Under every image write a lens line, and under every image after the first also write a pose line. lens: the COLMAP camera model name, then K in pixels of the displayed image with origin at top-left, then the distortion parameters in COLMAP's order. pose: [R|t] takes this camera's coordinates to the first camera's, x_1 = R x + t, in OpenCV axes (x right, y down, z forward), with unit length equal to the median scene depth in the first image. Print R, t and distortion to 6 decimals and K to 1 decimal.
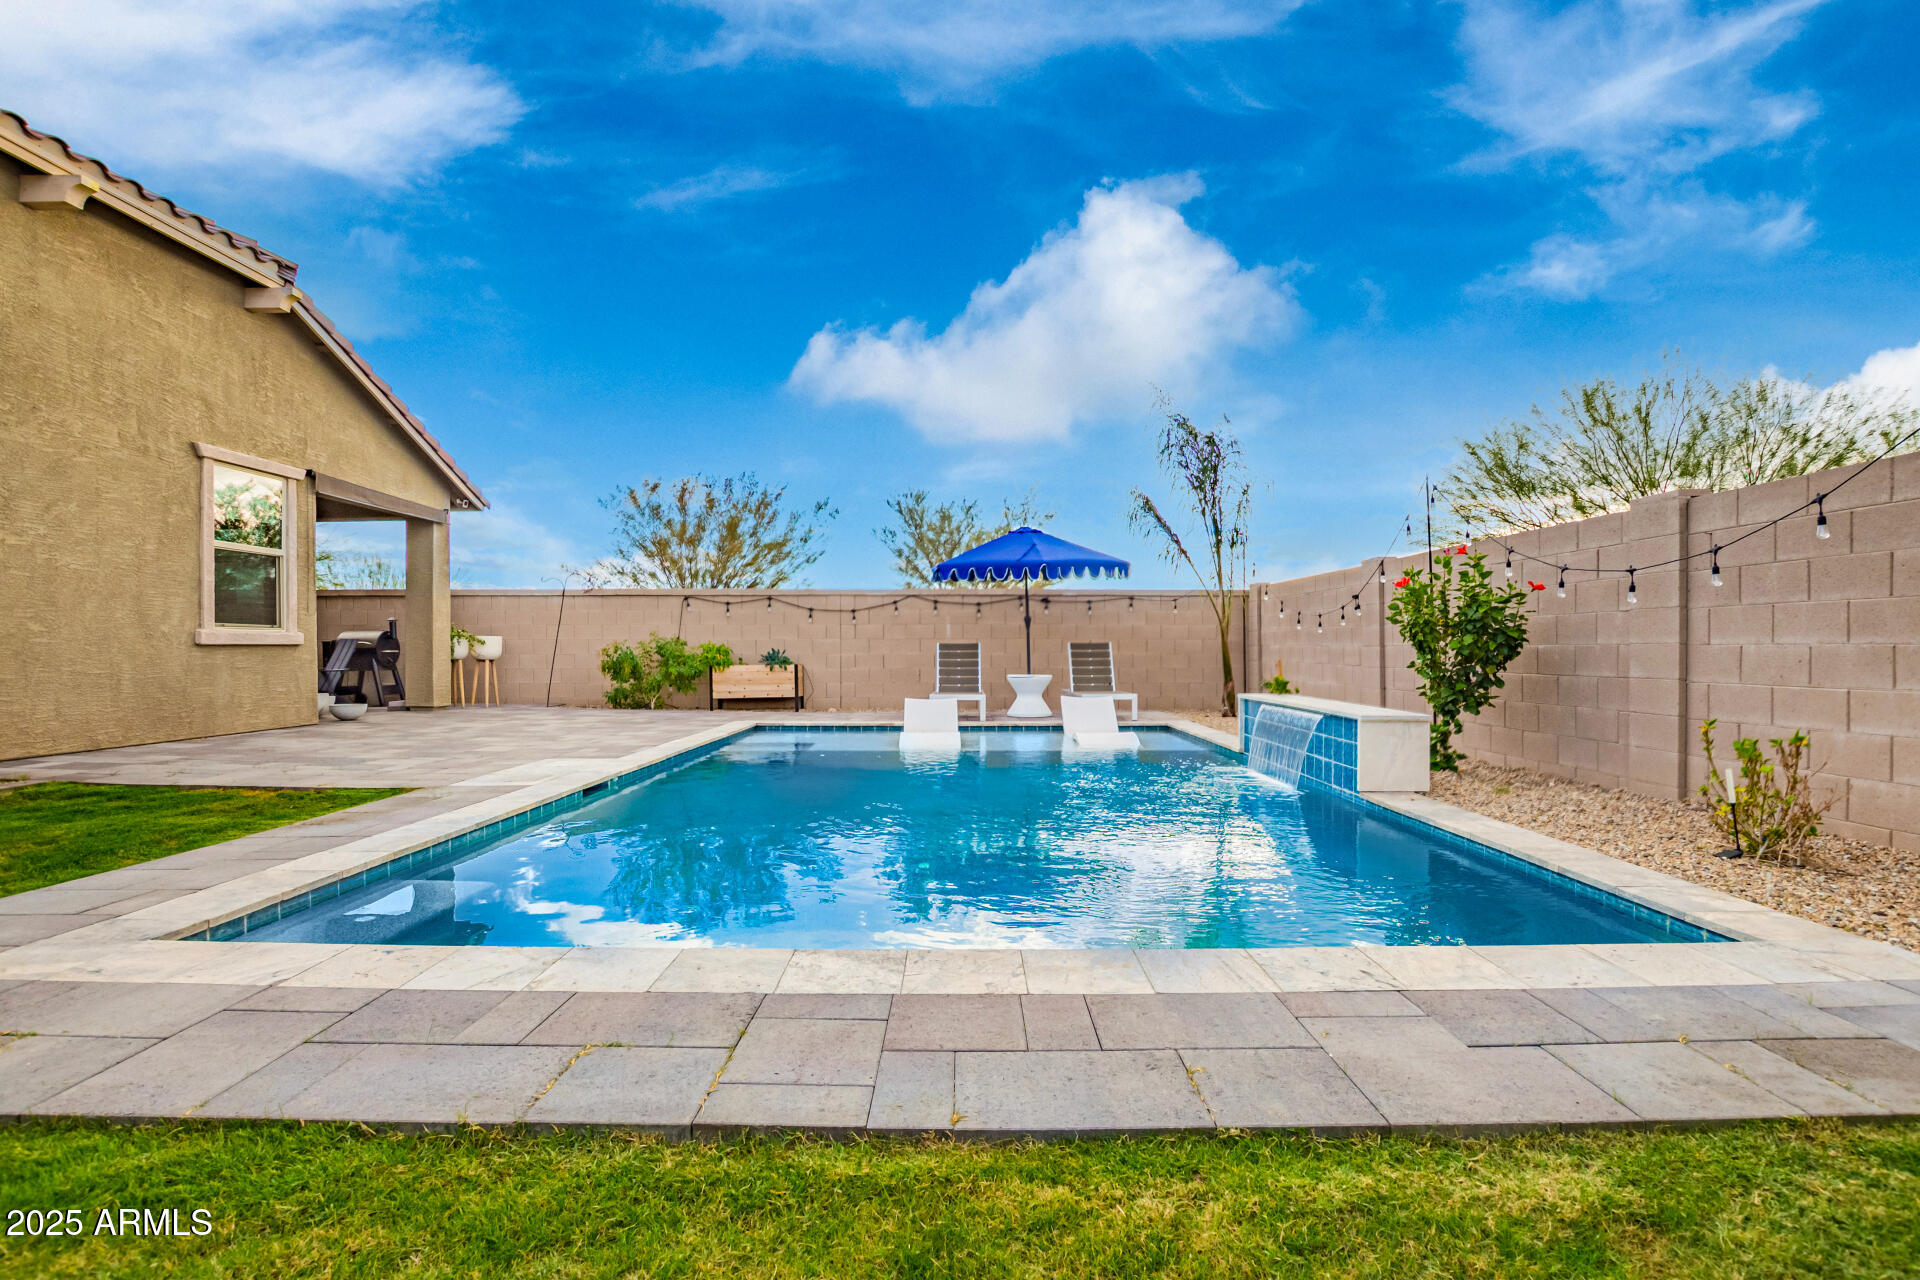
lens RADIAL K [[910.4, 0, 963.6], [0, 910.4, 659.8], [0, 0, 1]] dist [-0.038927, 0.008498]
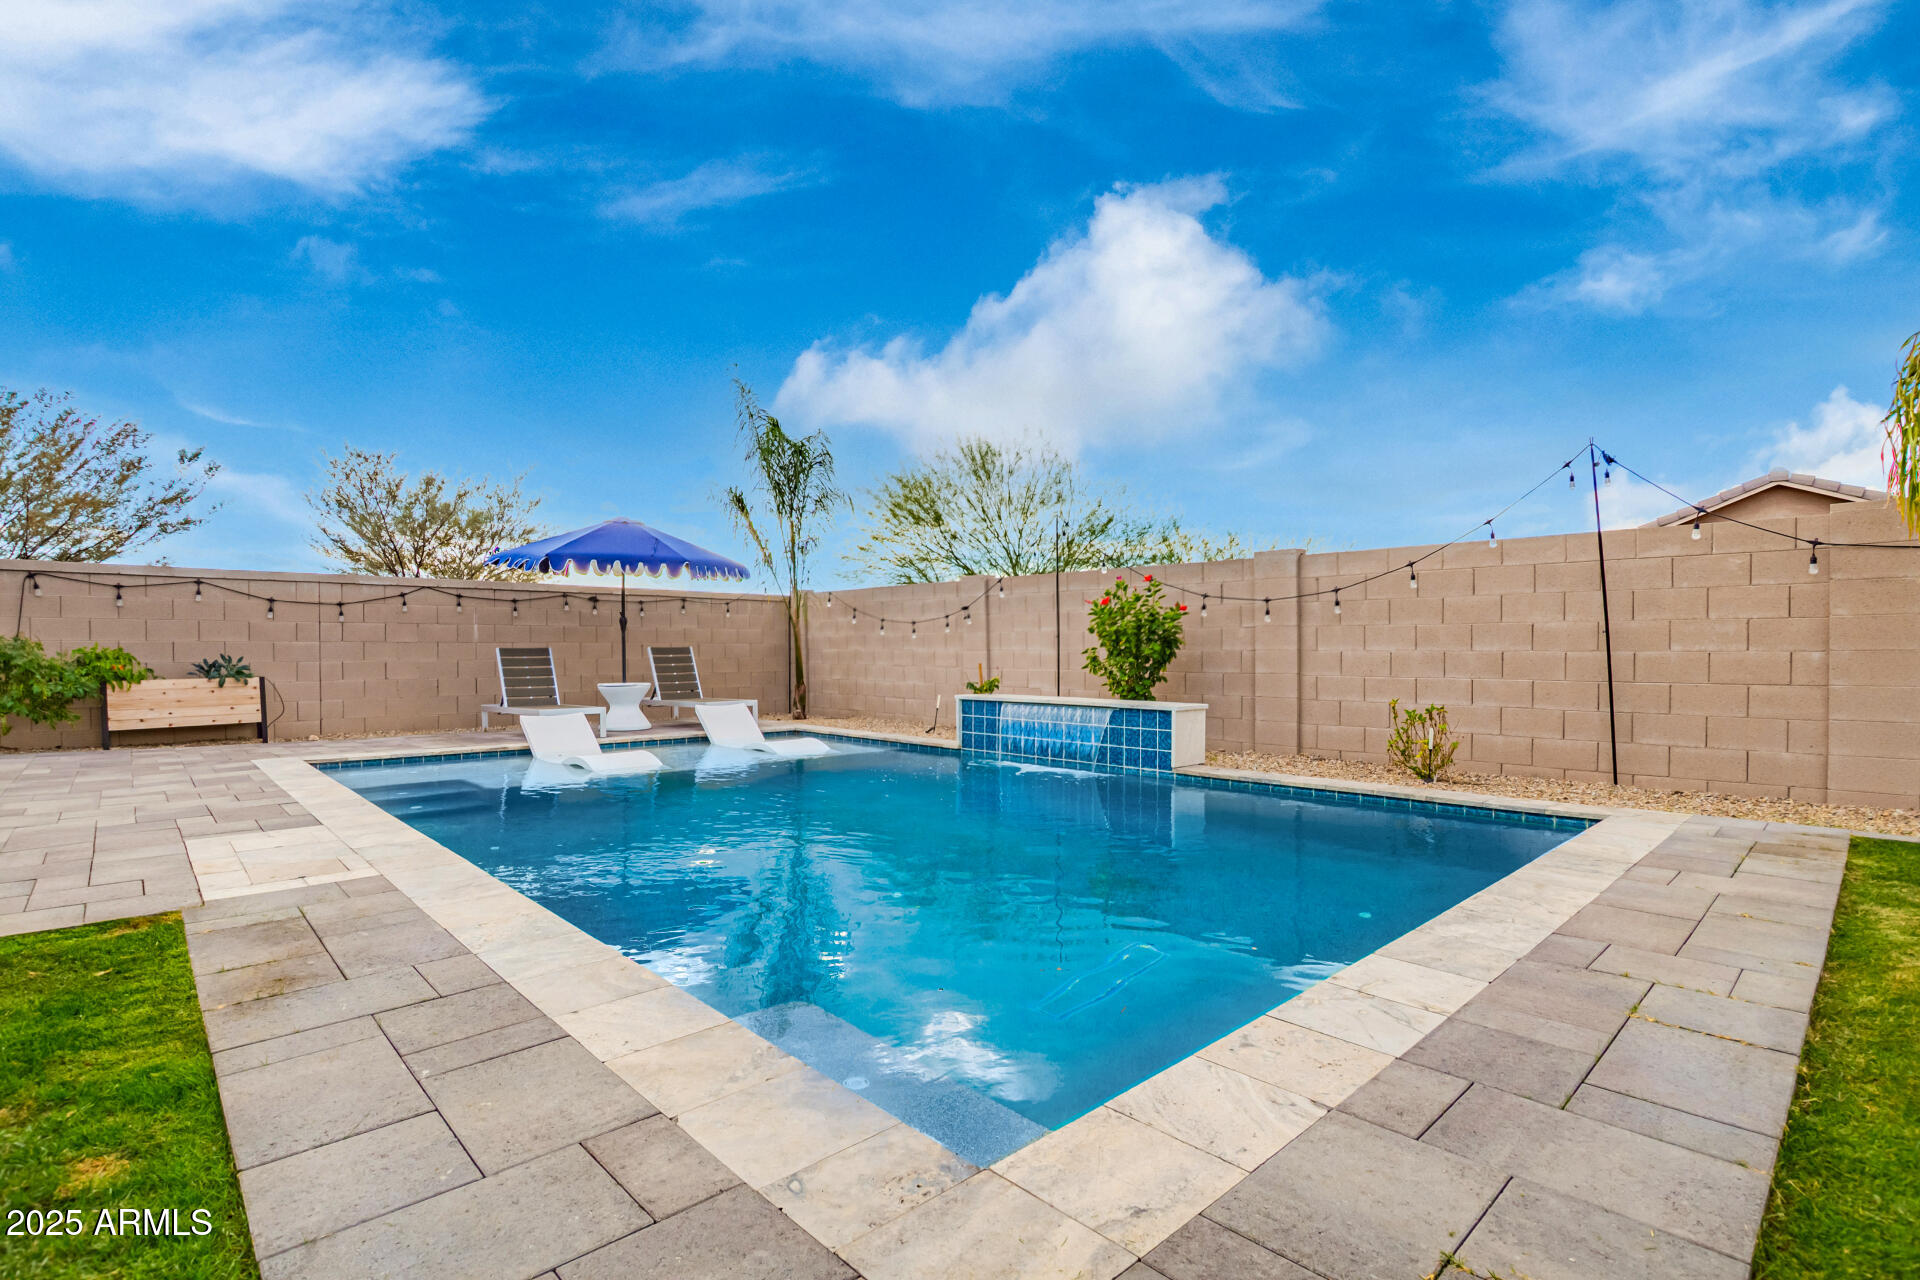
lens RADIAL K [[910.4, 0, 963.6], [0, 910.4, 659.8], [0, 0, 1]] dist [-0.038927, 0.008498]
pose [[0.724487, -0.008170, 0.689240, -0.380016], [0.009781, 0.999951, 0.001572, -0.005627], [-0.689219, 0.005602, 0.724531, 0.162848]]
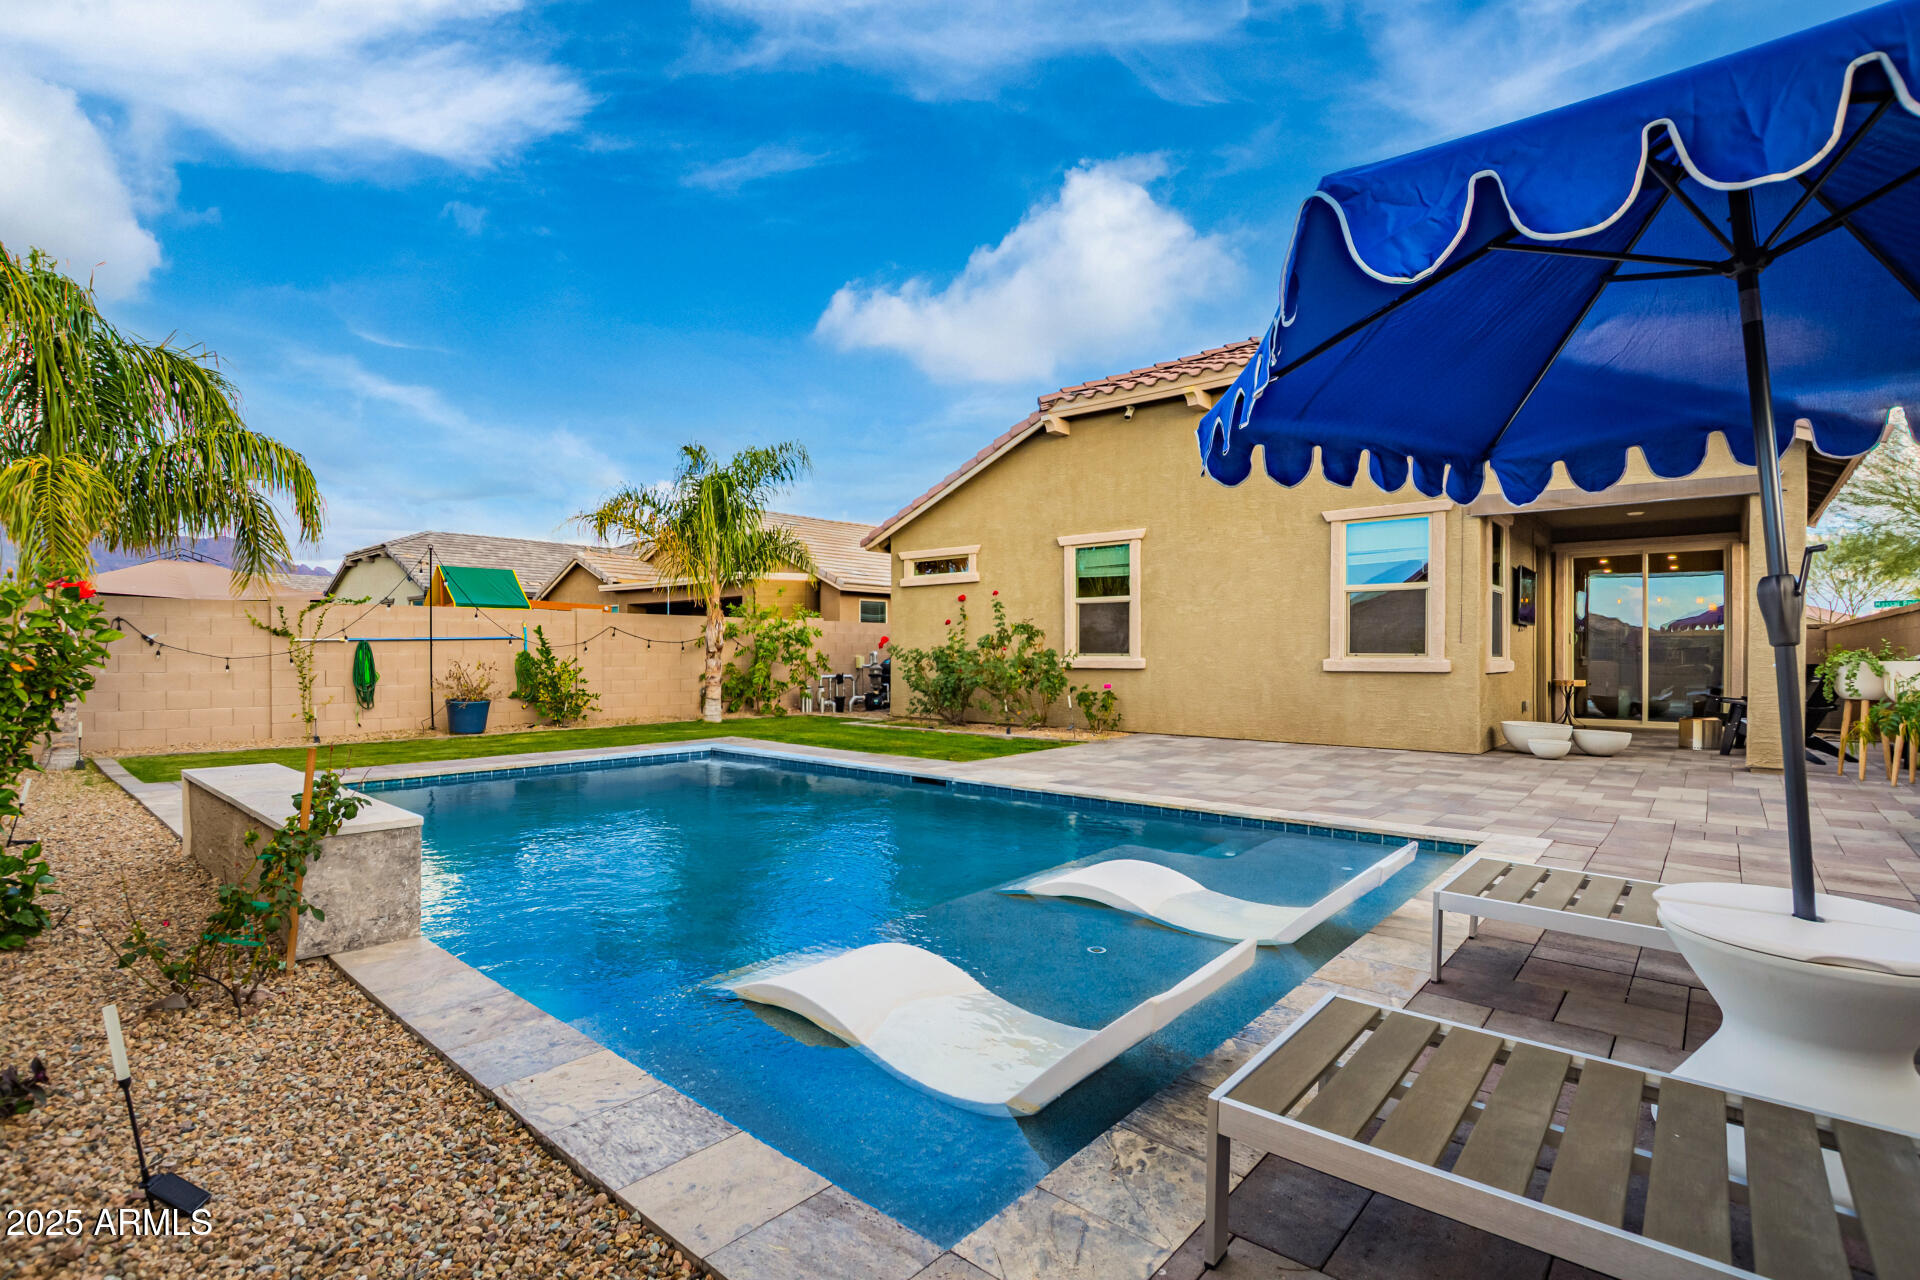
lens RADIAL K [[892.5, 0, 962.3], [0, 892.5, 662.3], [0, 0, 1]] dist [-0.000334, -0.000156]
pose [[-0.654326, 0.013091, -0.756099, 0.387544], [-0.007801, 0.999680, 0.024060, -0.048624], [0.756172, 0.021641, -0.654015, 1.253397]]
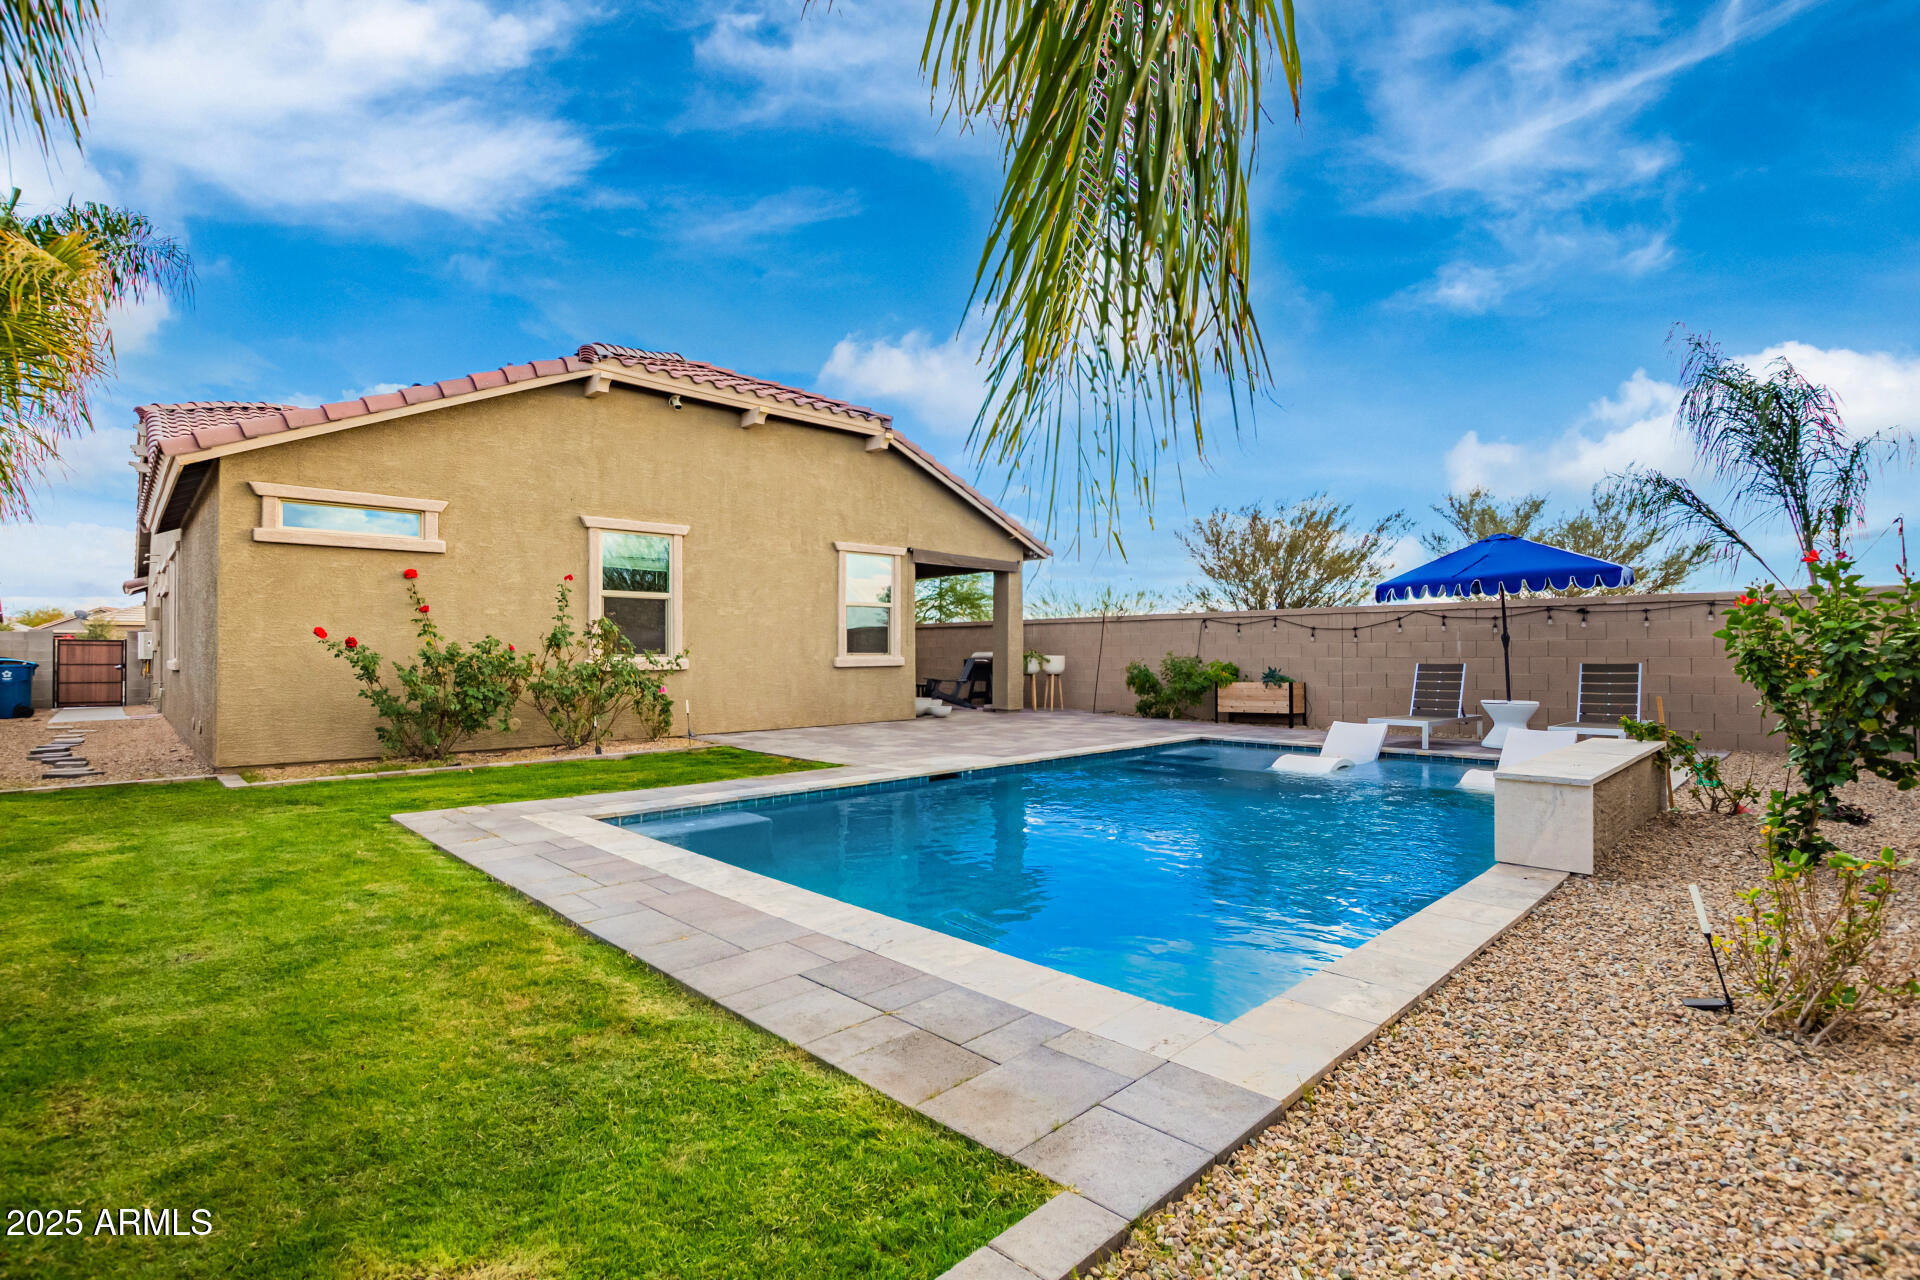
lens RADIAL K [[892.5, 0, 960.0], [0, 892.5, 640.0], [0, 0, 1]] dist [-0.028375, -0.000002]
pose [[0.698062, -0.014626, -0.715888, 0.398402], [-0.004562, 0.999680, -0.024871, -0.023073], [0.716022, 0.020627, 0.697772, 0.025249]]
